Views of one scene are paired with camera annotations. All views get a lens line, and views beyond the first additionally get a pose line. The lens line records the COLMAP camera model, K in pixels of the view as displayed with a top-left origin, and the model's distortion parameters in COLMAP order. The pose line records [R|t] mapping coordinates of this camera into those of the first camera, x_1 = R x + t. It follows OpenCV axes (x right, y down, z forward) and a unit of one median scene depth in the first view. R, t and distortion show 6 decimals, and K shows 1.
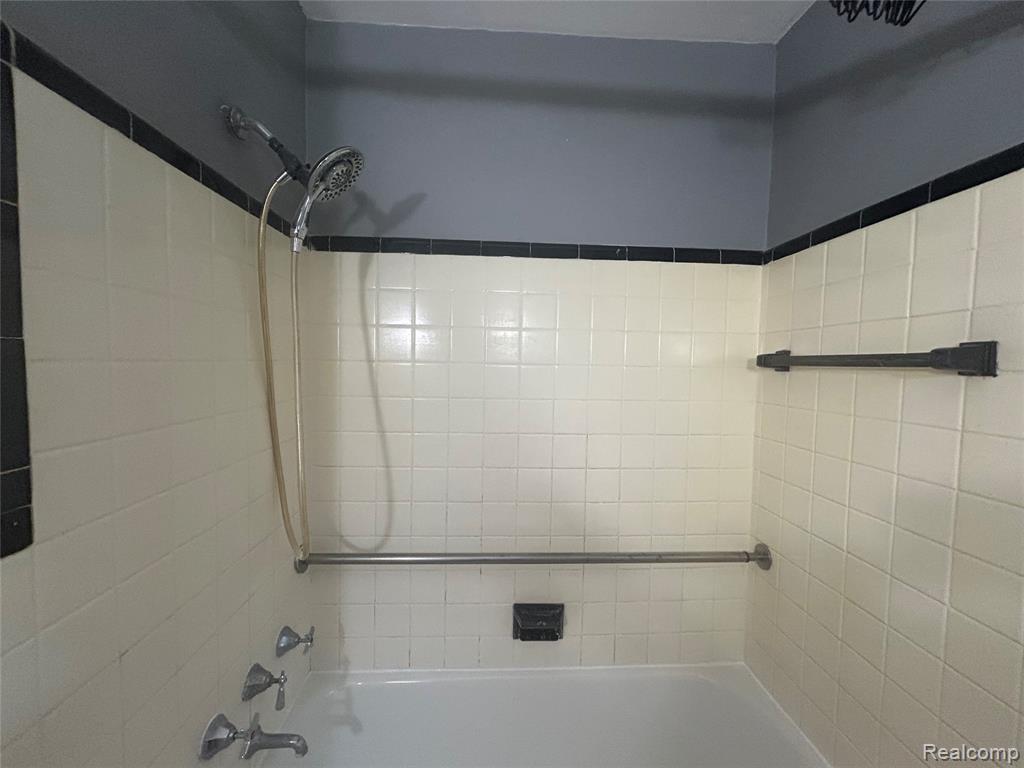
lens RADIAL K [[411.5, 0, 512.7], [0, 411.5, 382.6], [0, 0, 1]] dist [-0.000428, 0.000219]
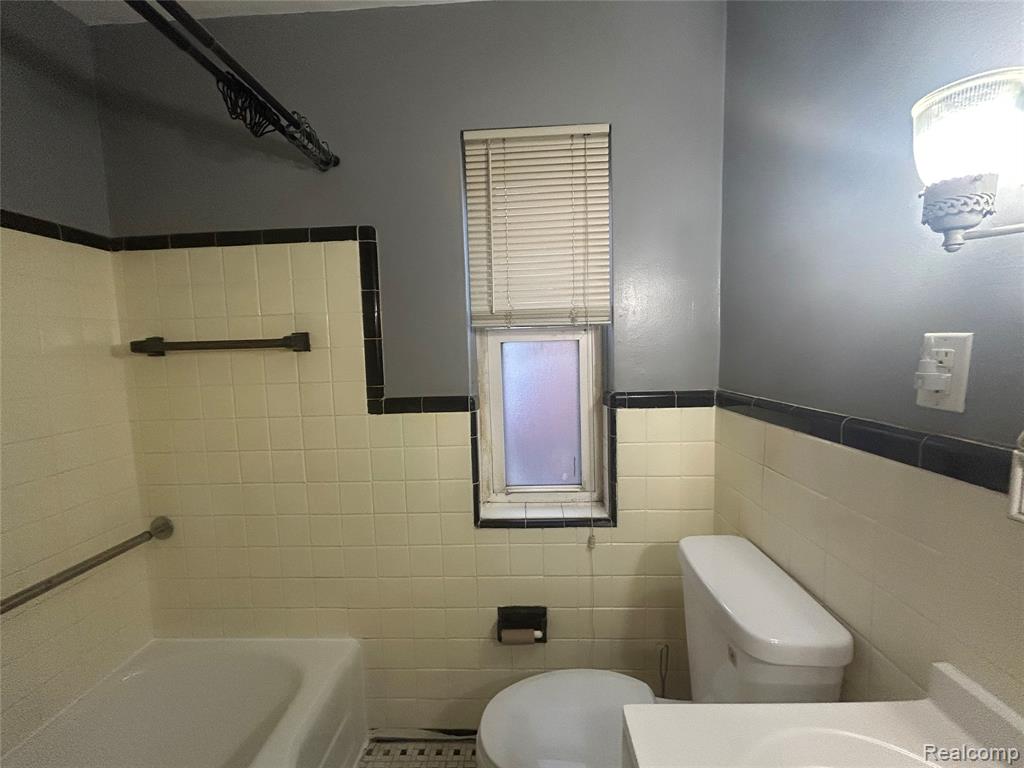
lens RADIAL K [[411.5, 0, 512.7], [0, 411.5, 382.6], [0, 0, 1]] dist [-0.000428, 0.000219]
pose [[0.095712, -0.106867, 0.989656, -0.352213], [0.077059, 0.992032, 0.099671, 0.006332], [-0.992422, 0.066722, 0.103184, -0.055783]]
